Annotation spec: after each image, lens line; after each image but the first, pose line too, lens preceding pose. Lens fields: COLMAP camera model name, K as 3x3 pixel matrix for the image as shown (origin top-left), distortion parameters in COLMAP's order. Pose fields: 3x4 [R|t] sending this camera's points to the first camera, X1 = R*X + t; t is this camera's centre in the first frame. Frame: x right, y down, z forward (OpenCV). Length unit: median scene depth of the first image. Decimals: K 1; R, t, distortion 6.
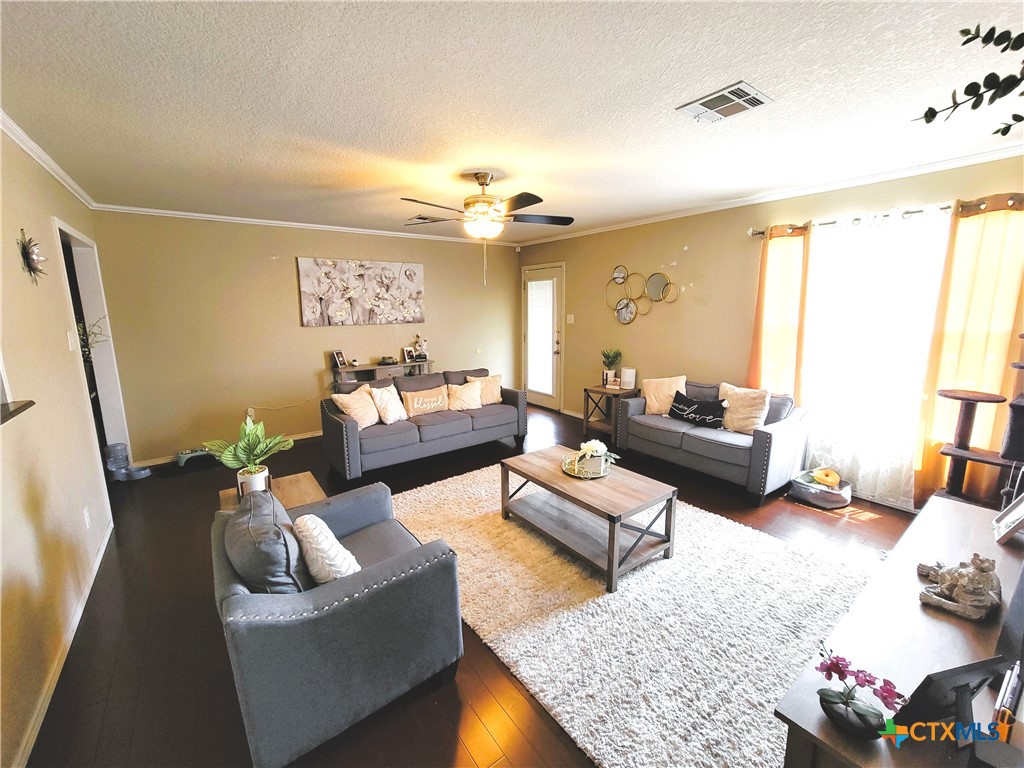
lens RADIAL K [[428.0, 0, 509.0], [0, 428.0, 379.4], [0, 0, 1]] dist [0.001071, 0.000095]
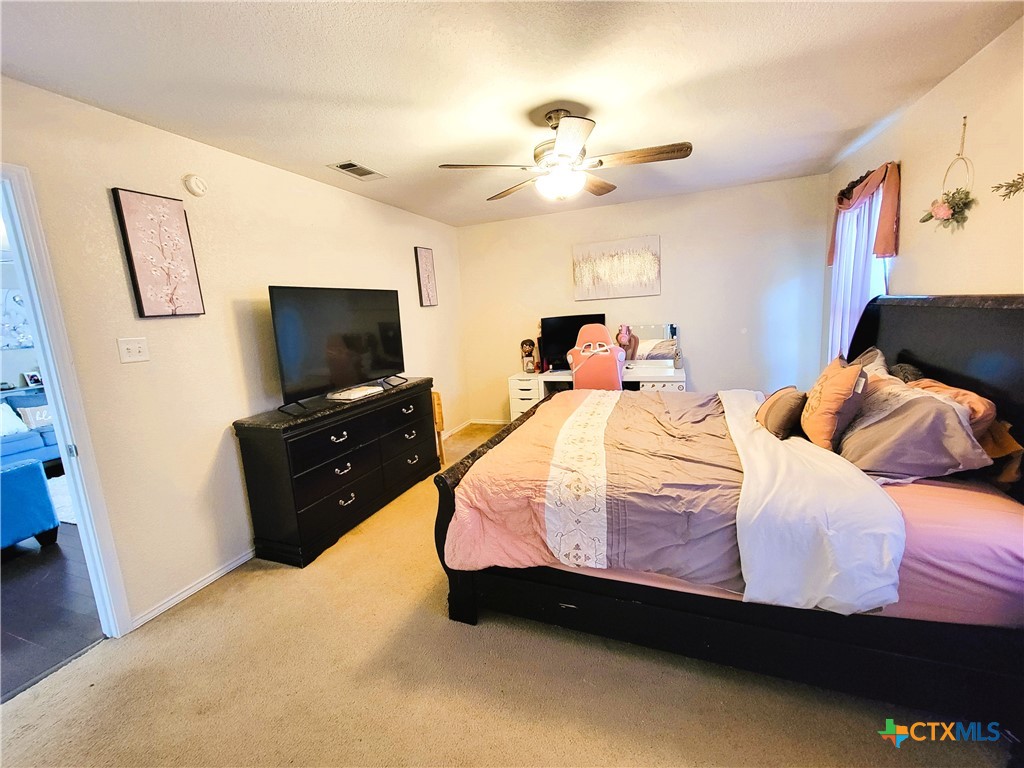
lens RADIAL K [[428.0, 0, 505.9], [0, 428.0, 383.9], [0, 0, 1]] dist [0.001071, 0.000095]
pose [[0.843103, -0.130997, 0.521552, 0.181878], [0.143653, 0.989494, 0.016310, 0.098619], [-0.518209, 0.061172, 0.853063, -0.446625]]
